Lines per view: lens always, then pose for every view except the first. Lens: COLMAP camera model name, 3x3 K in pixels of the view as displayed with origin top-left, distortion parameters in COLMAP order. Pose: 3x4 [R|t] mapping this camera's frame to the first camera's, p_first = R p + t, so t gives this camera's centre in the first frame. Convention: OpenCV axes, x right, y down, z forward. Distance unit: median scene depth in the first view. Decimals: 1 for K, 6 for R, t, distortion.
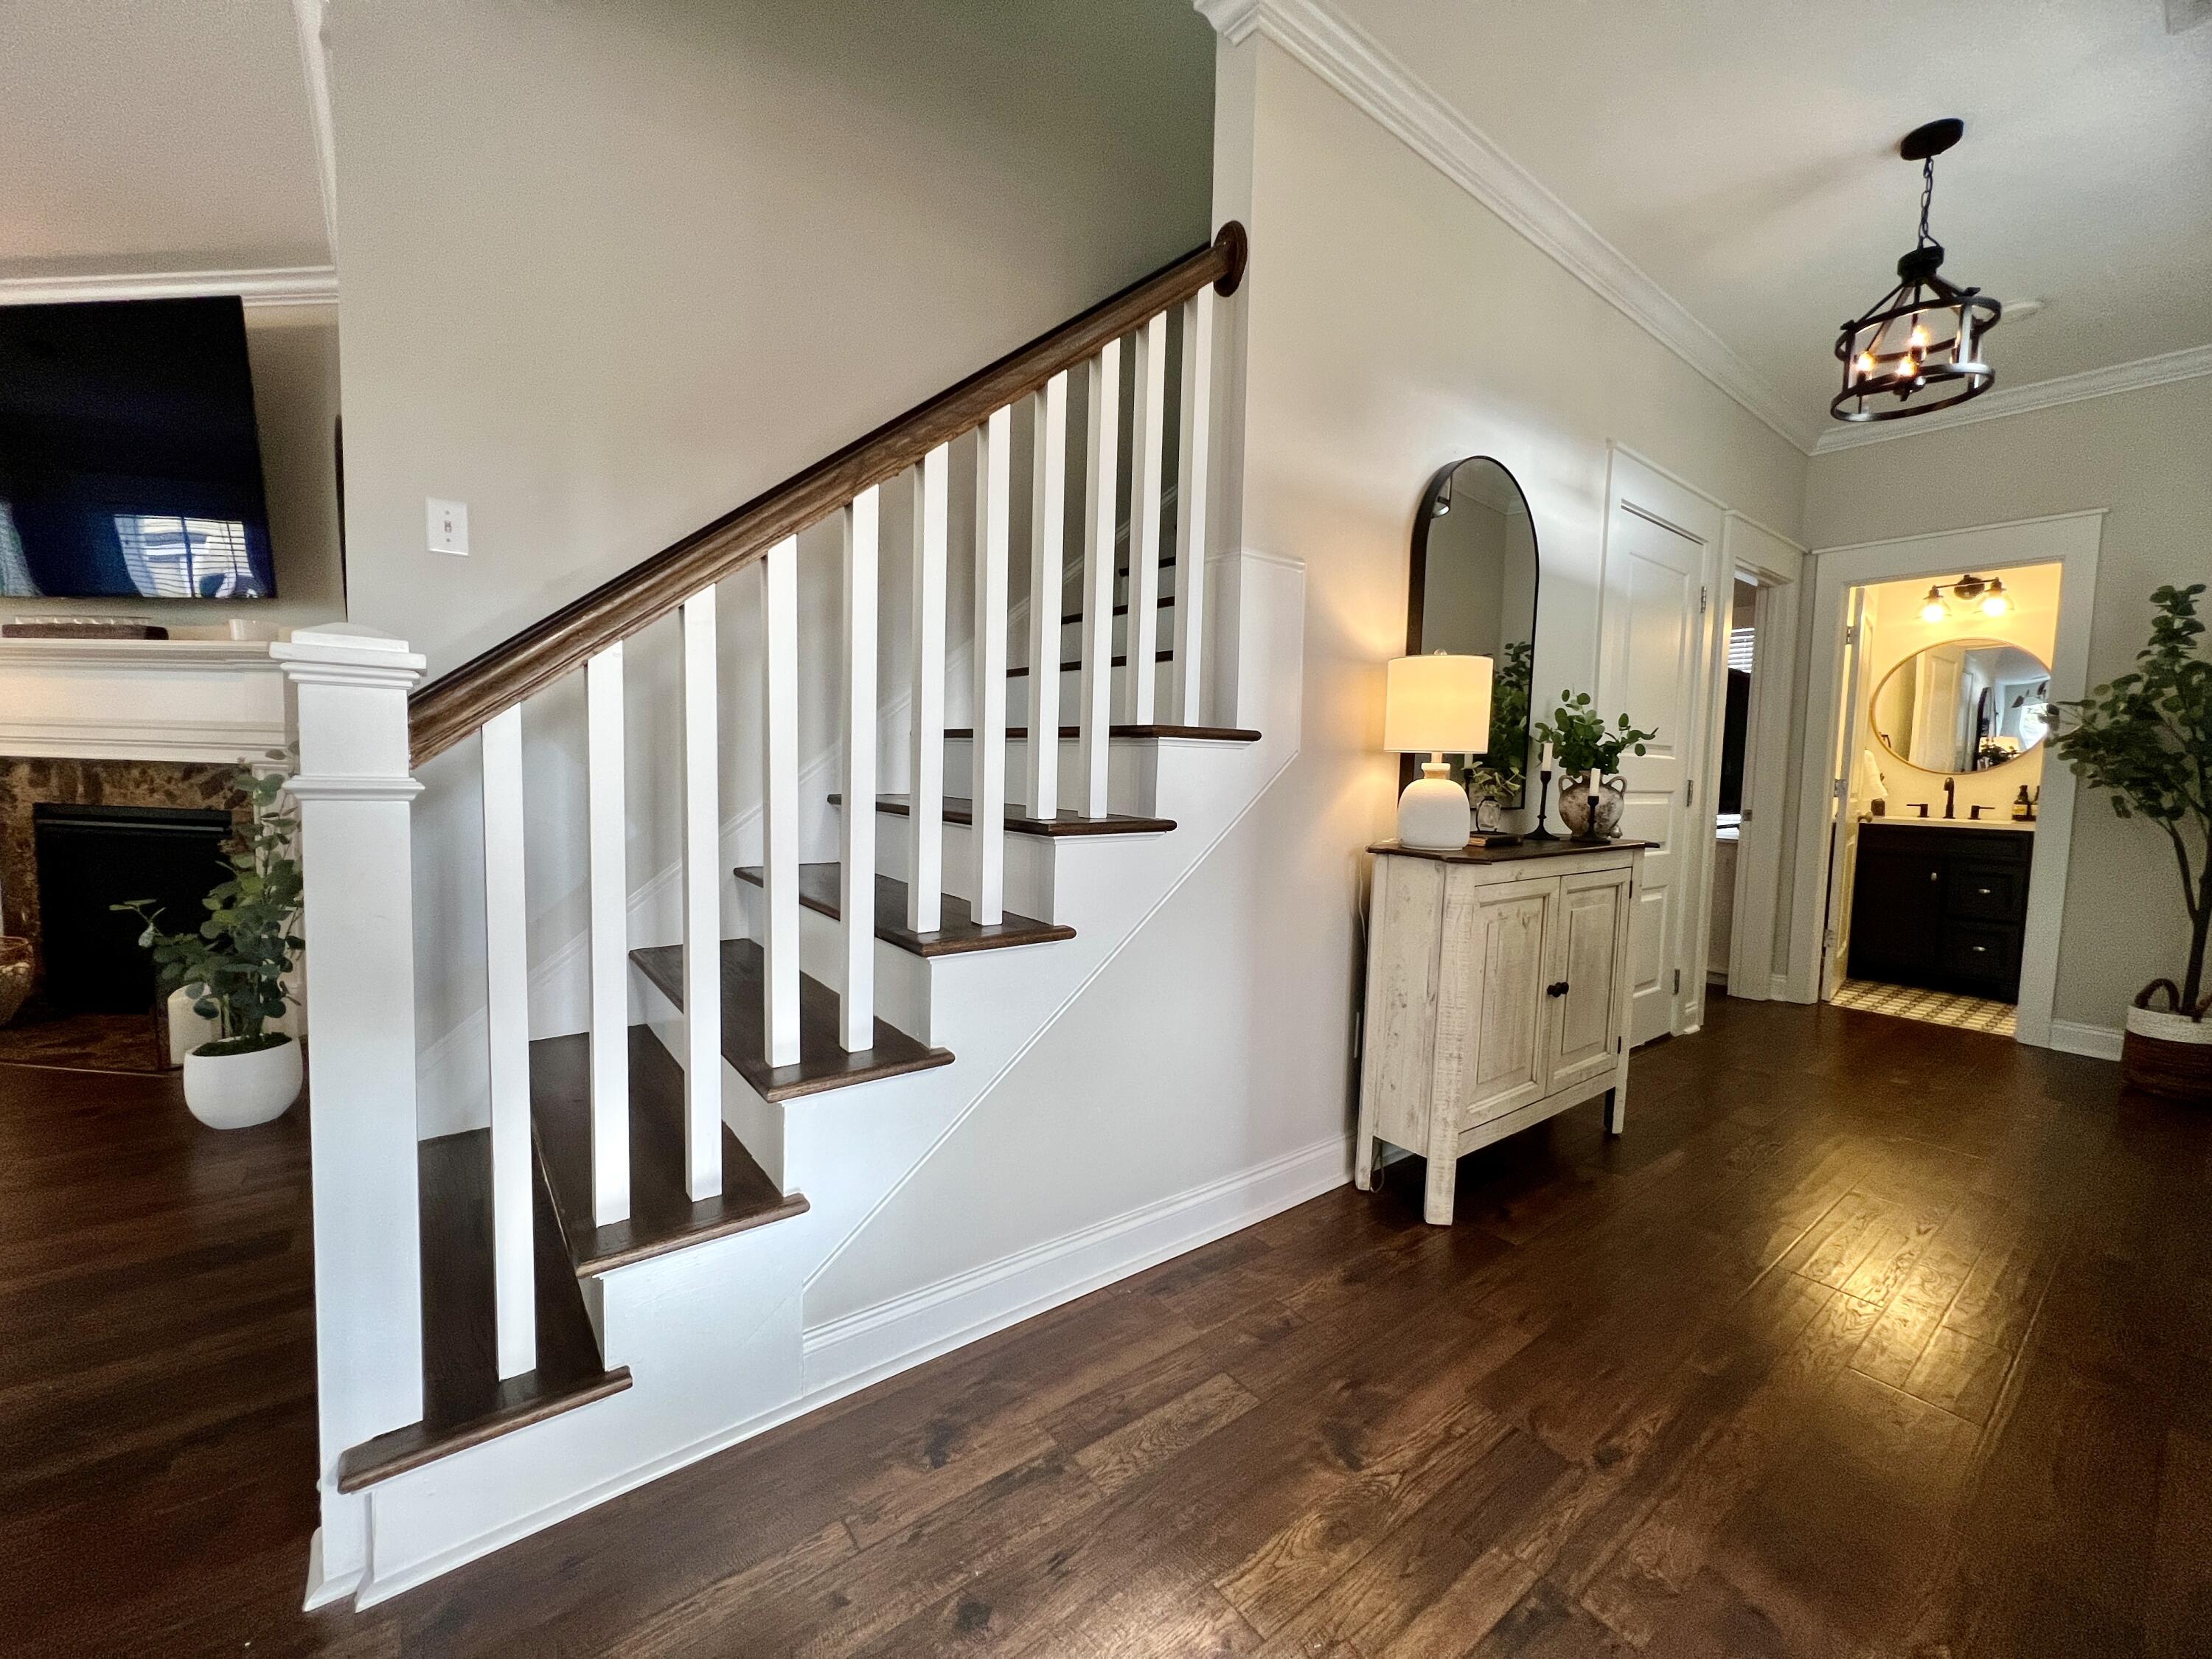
lens RADIAL K [[888.4, 0, 1102.7], [0, 888.4, 843.3], [0, 0, 1]] dist [-0.002614, -0.000608]
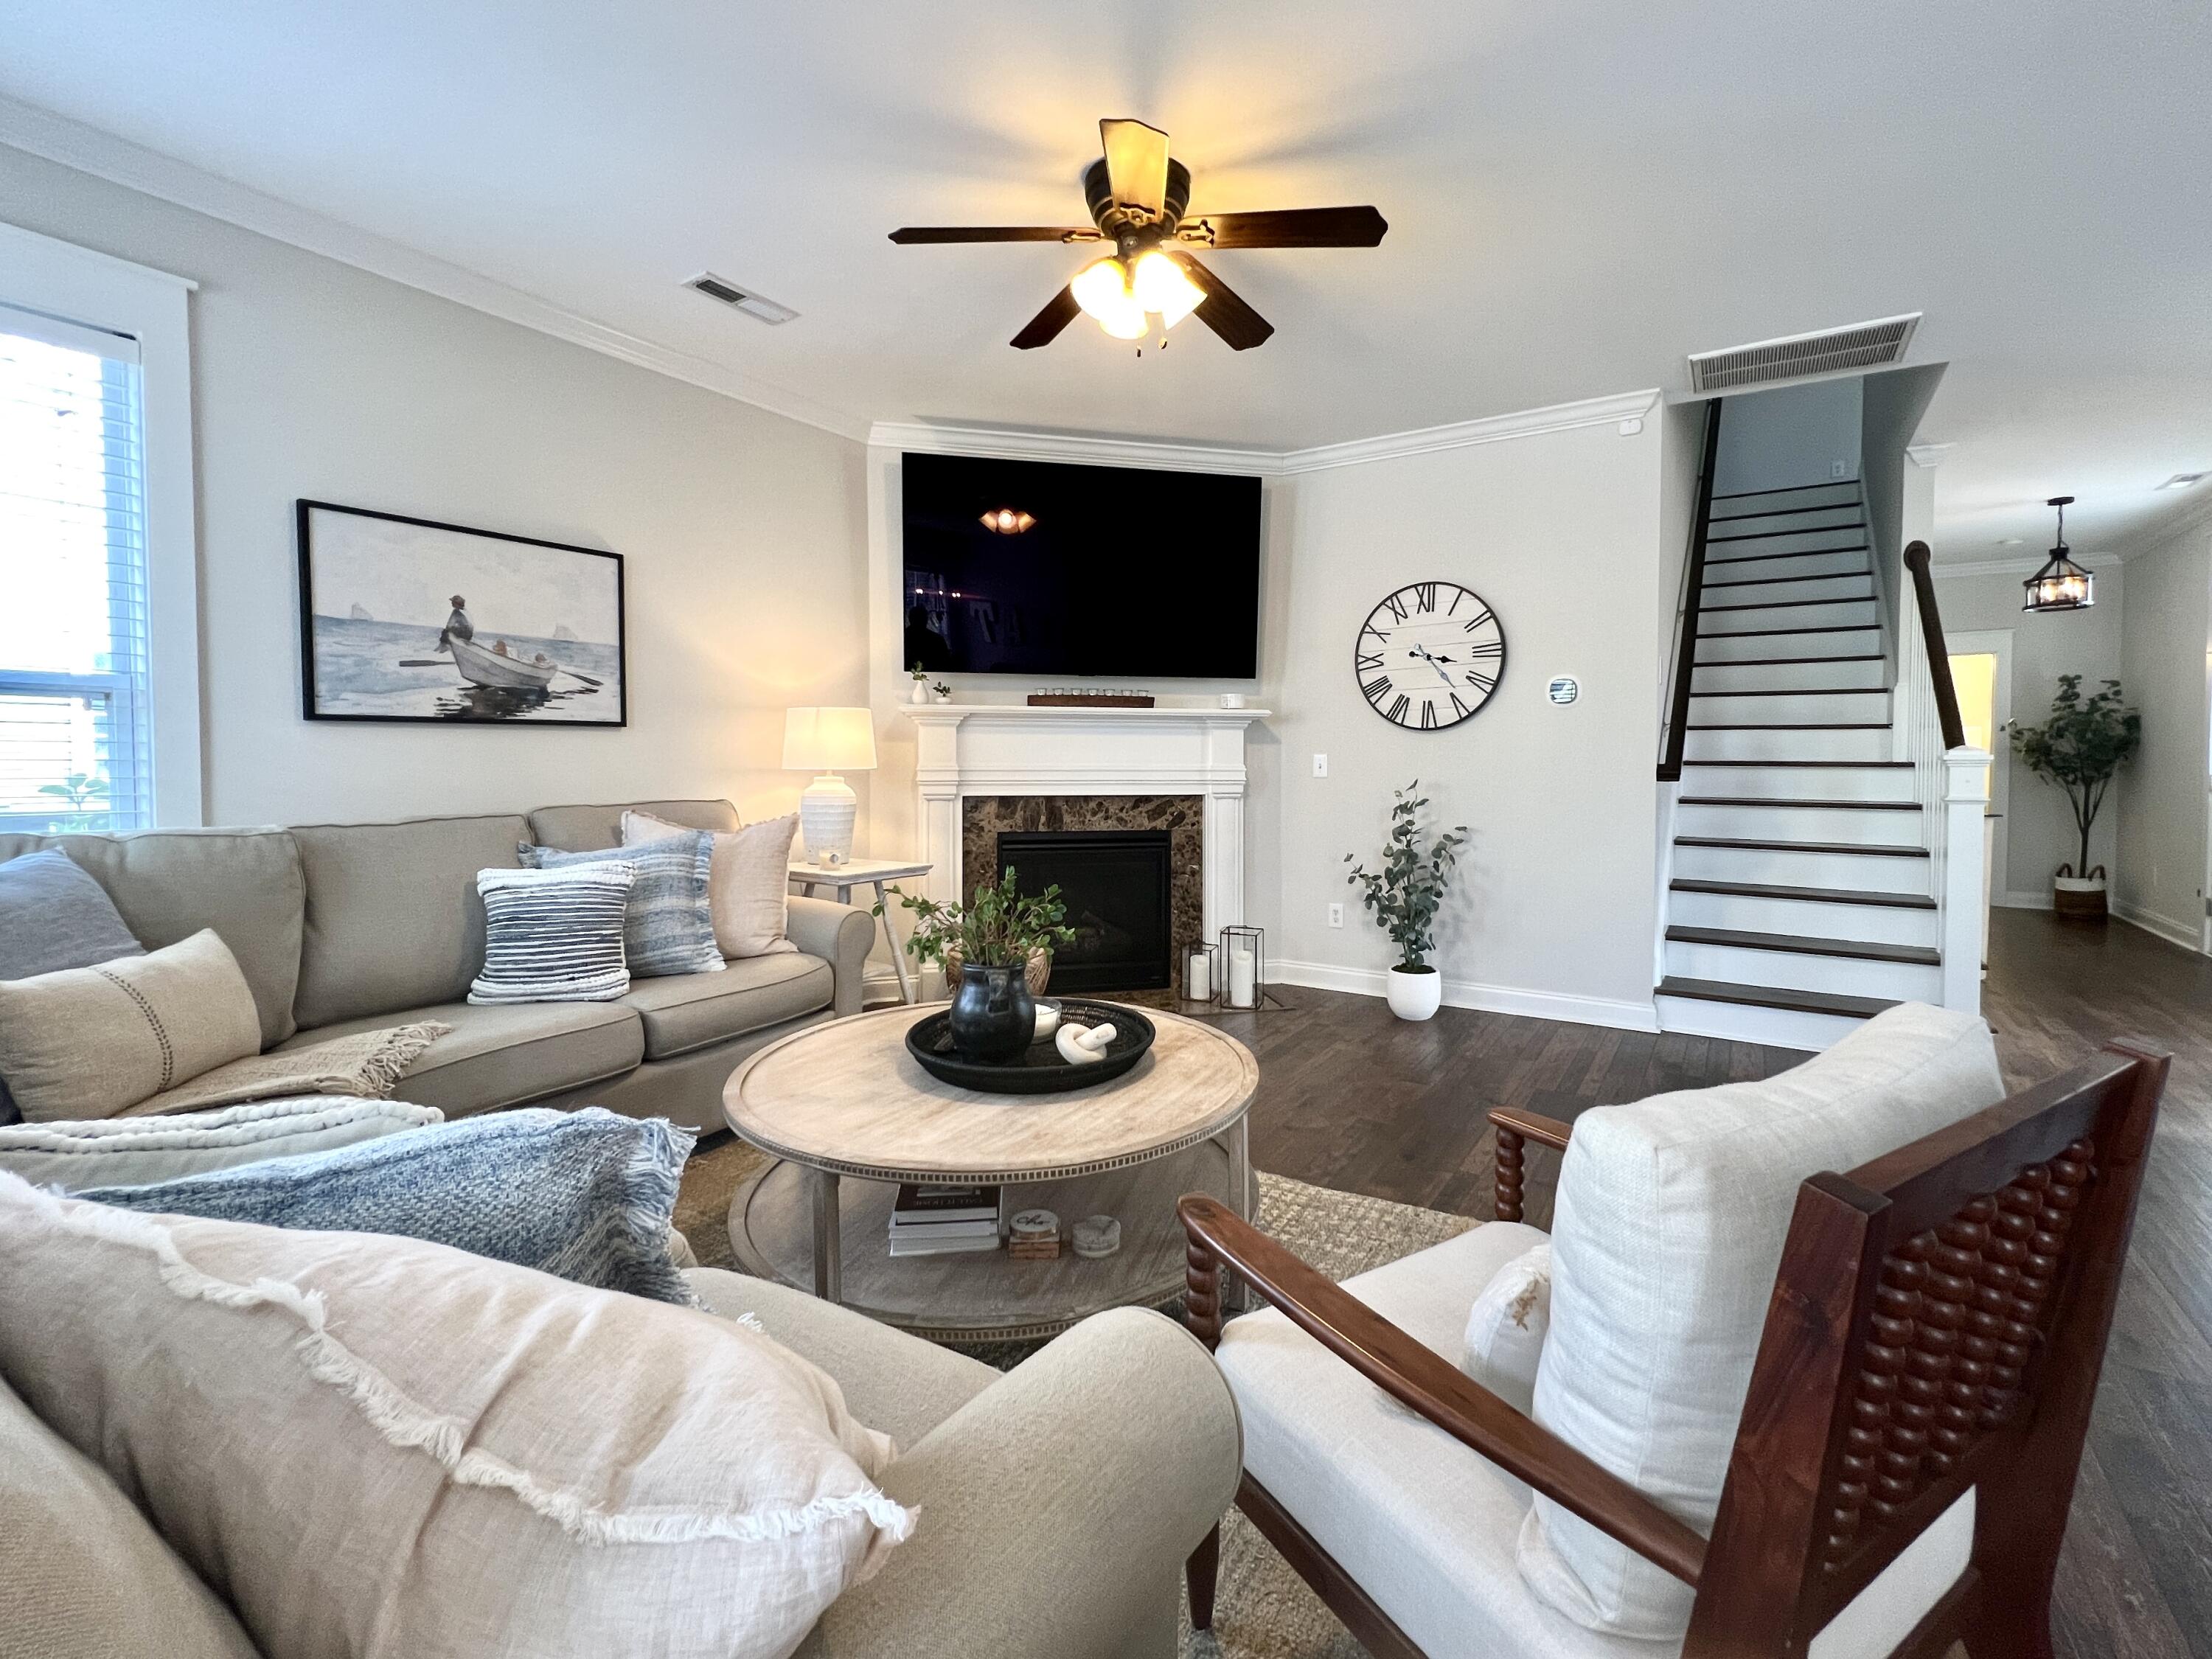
lens RADIAL K [[974.7, 0, 1114.3], [0, 974.7, 813.9], [0, 0, 1]] dist [0.002118, 0.000192]
pose [[0.940227, -0.044792, 0.337590, -1.040113], [0.054093, 0.998370, -0.018191, -0.025435], [-0.336225, 0.035365, 0.941118, -0.250406]]
